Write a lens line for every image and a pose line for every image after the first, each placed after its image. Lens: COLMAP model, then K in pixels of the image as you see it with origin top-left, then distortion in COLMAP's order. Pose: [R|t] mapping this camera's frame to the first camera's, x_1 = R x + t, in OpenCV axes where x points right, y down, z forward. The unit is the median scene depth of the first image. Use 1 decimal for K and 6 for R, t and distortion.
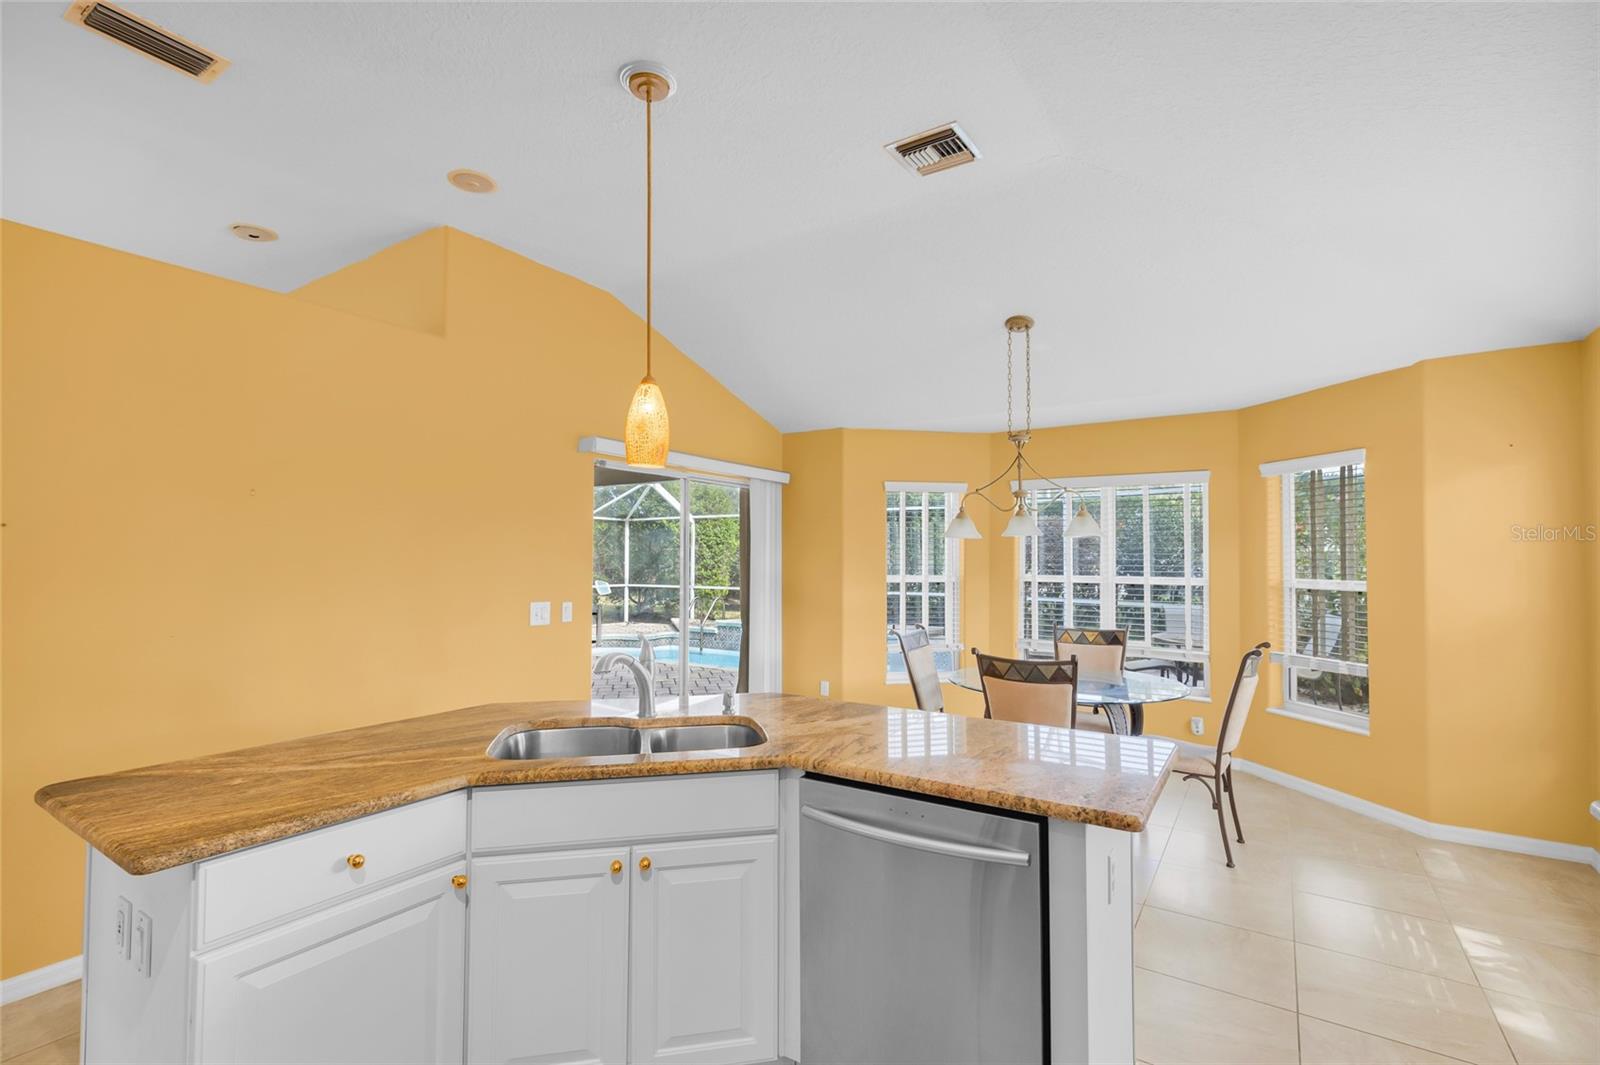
lens RADIAL K [[731.8, 0, 802.0], [0, 731.8, 539.9], [0, 0, 1]] dist [0.007430, -0.002255]
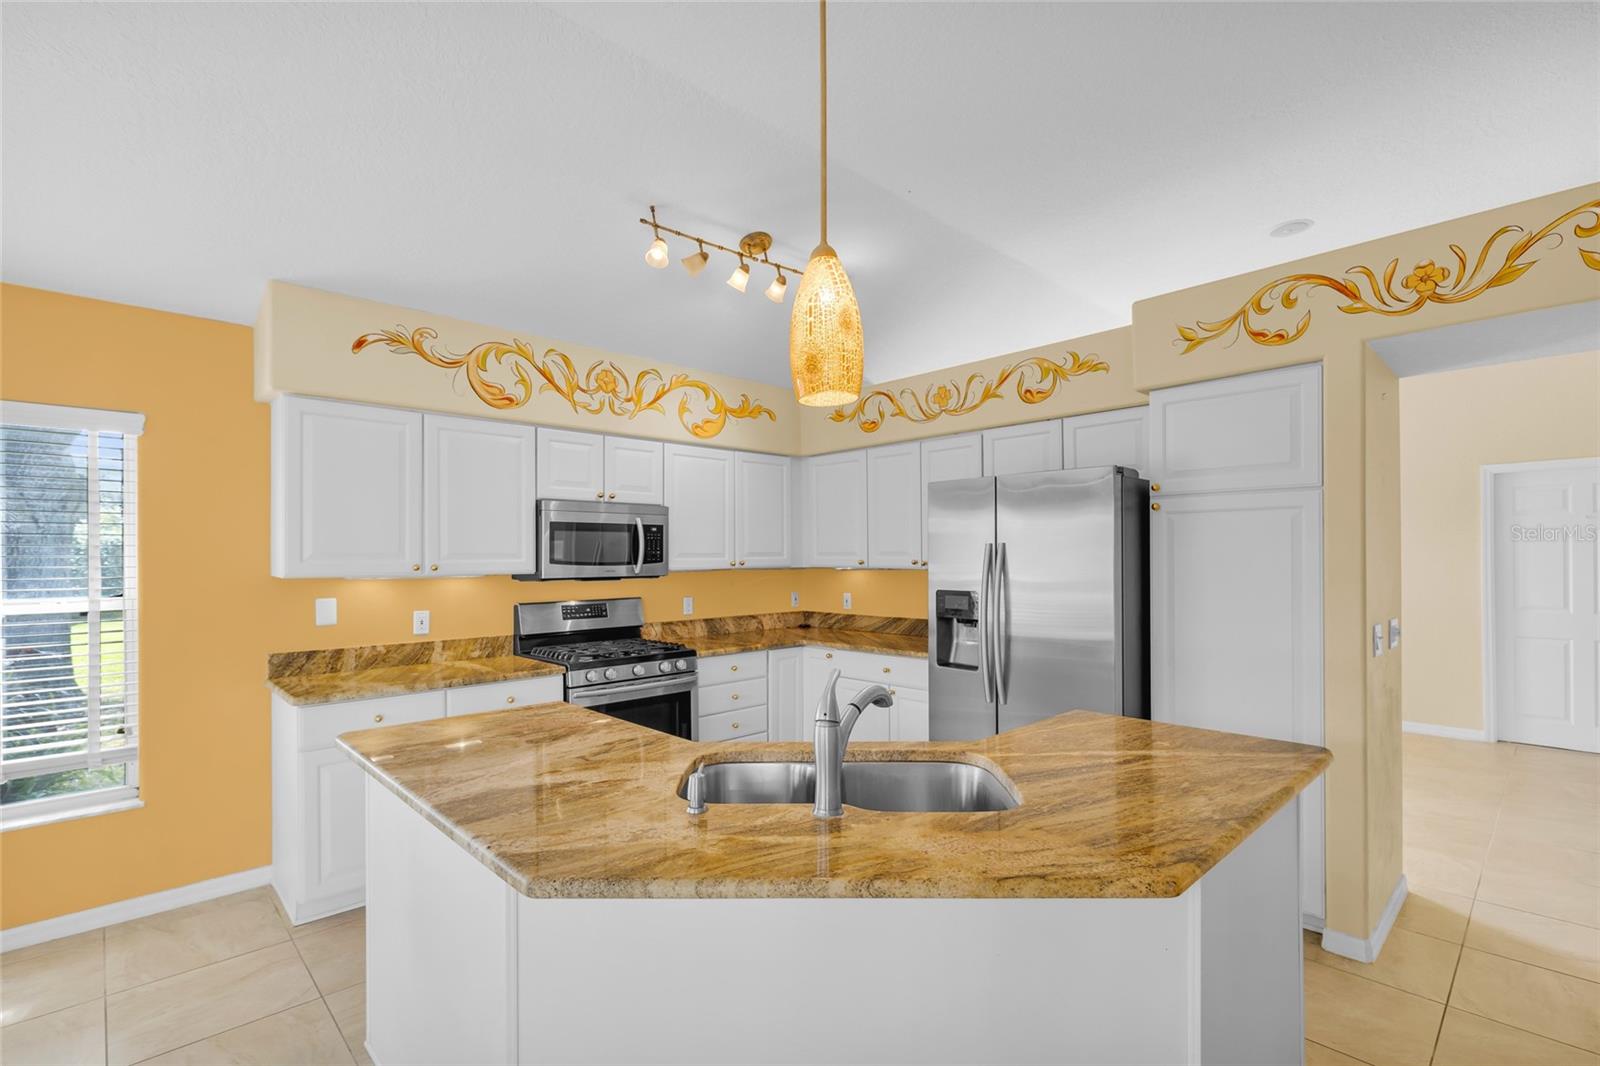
lens RADIAL K [[731.8, 0, 802.7], [0, 731.8, 559.5], [0, 0, 1]] dist [0.007430, -0.002255]
pose [[-0.974058, 0.004449, 0.226256, -0.196999], [0.000148, 0.999819, -0.019025, 0.022565], [-0.226300, -0.018498, -0.973882, 0.954353]]
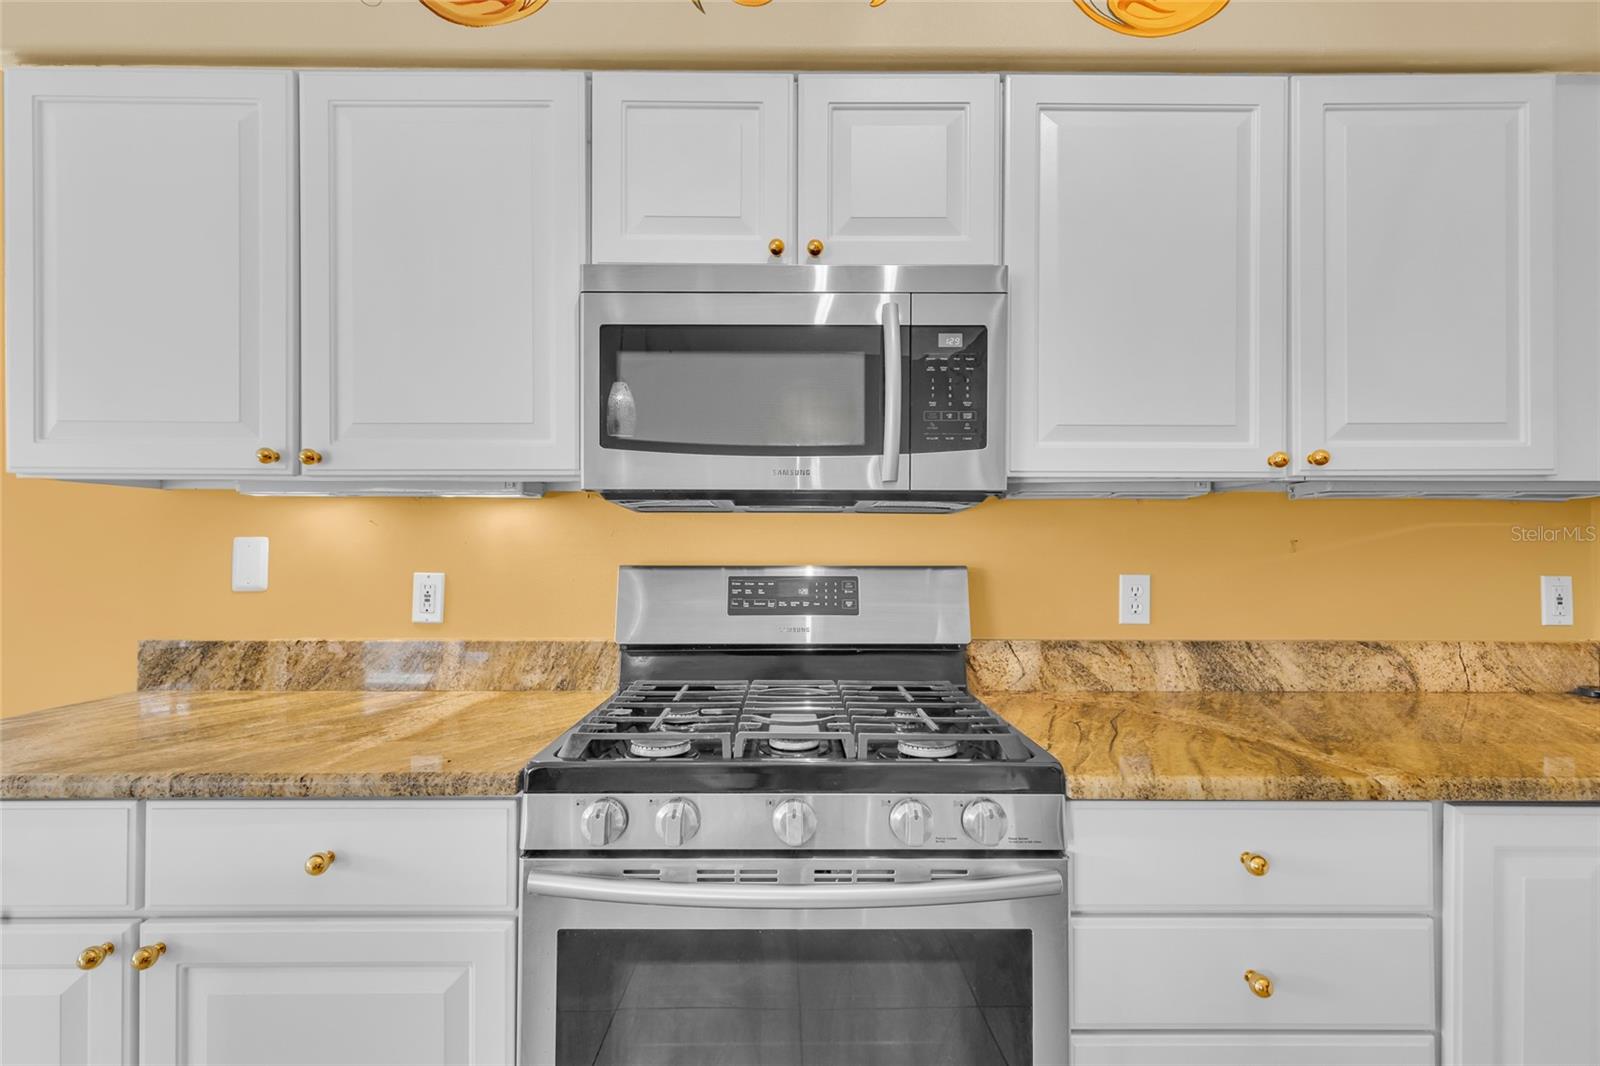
lens RADIAL K [[731.8, 0, 800.3], [0, 731.8, 544.2], [0, 0, 1]] dist [0.007430, -0.002255]
pose [[-0.549929, 0.003990, 0.835202, 0.009076], [-0.022582, 0.999552, -0.019644, 0.056410], [-0.834906, -0.029663, -0.549592, 0.230359]]
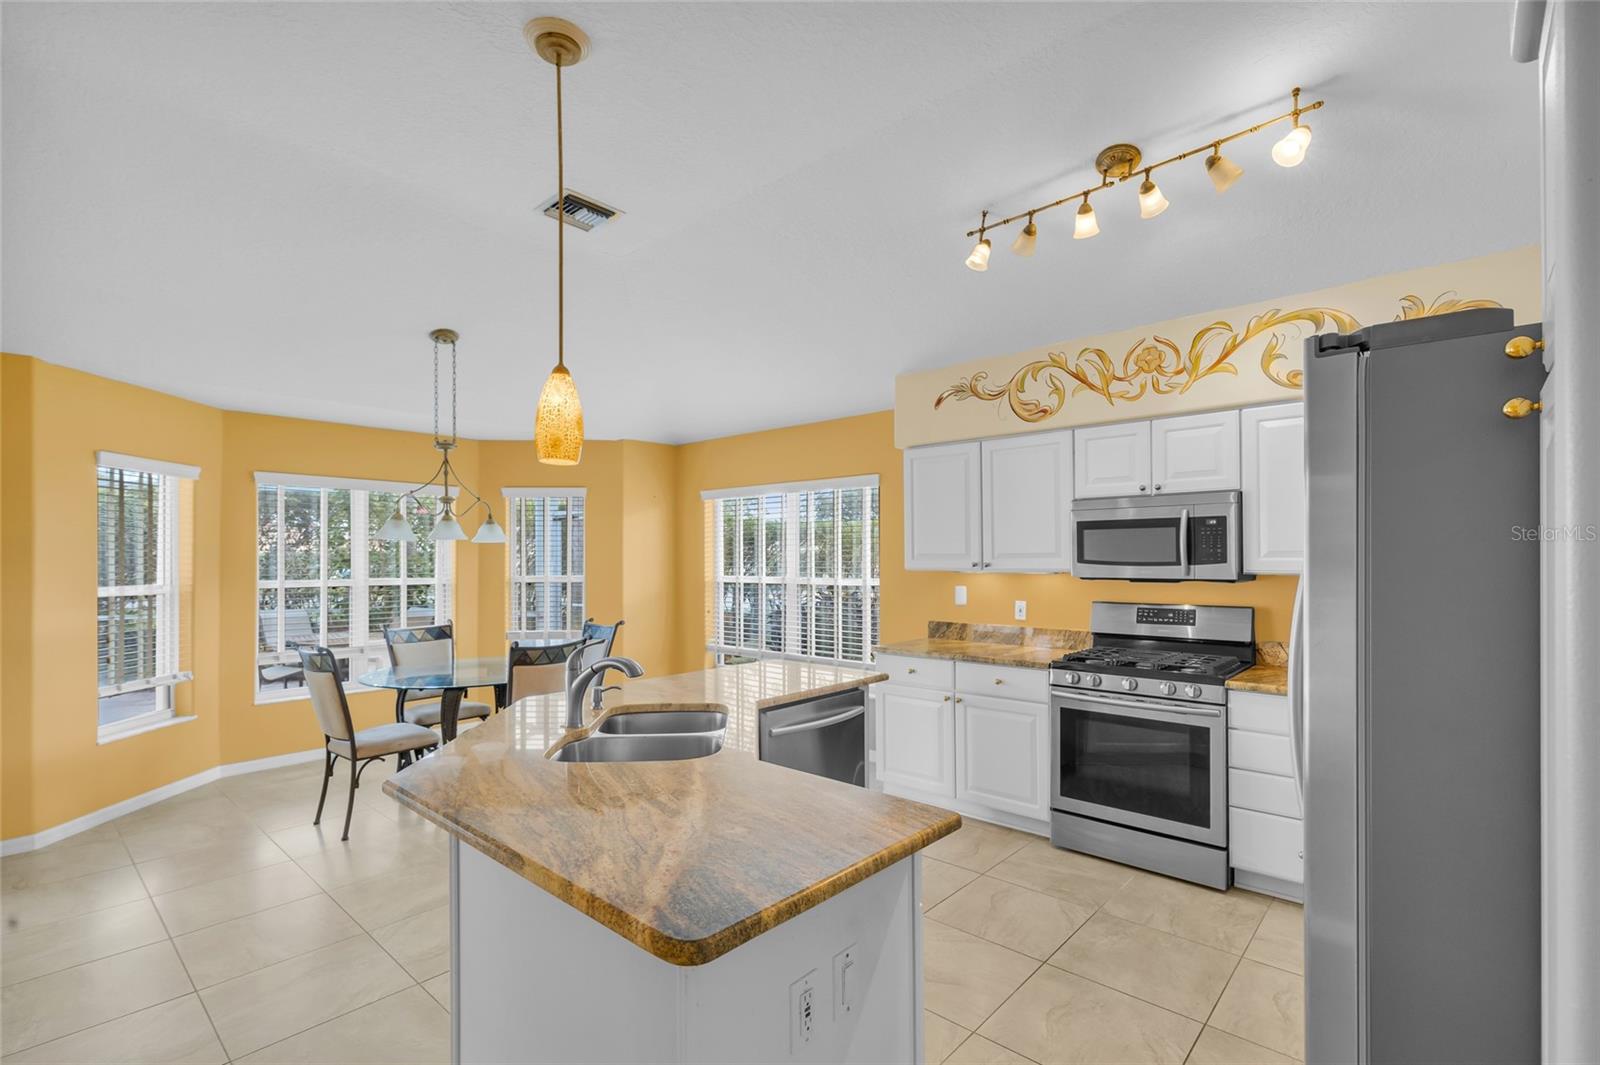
lens RADIAL K [[731.8, 0, 793.9], [0, 731.8, 555.8], [0, 0, 1]] dist [0.007430, -0.002255]
pose [[0.159826, 0.001857, 0.987143, -0.656677], [-0.018810, 0.999822, 0.001165, 0.007070], [-0.986966, -0.018754, 0.159832, 0.337383]]
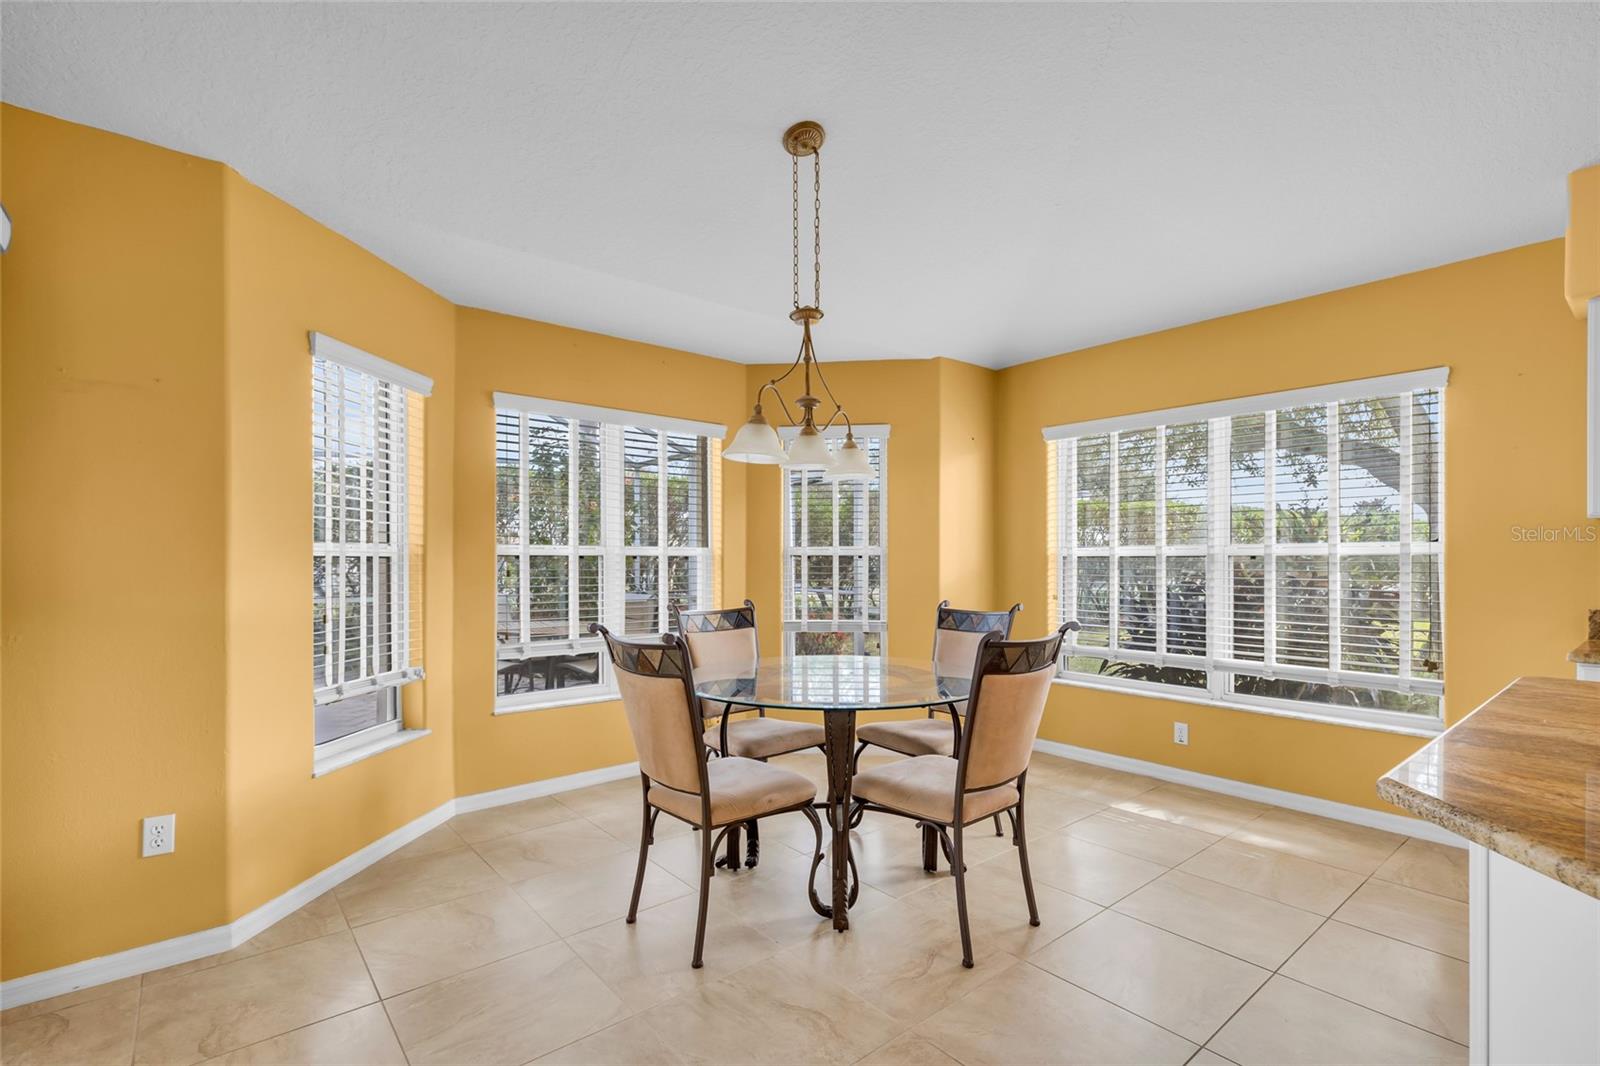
lens RADIAL K [[731.8, 0, 792.1], [0, 731.8, 560.0], [0, 0, 1]] dist [0.007430, -0.002255]
pose [[0.298714, -0.004534, 0.954332, -0.329375], [-0.019176, 0.999758, 0.010752, 0.070783], [-0.954150, -0.021512, 0.298555, 0.811481]]
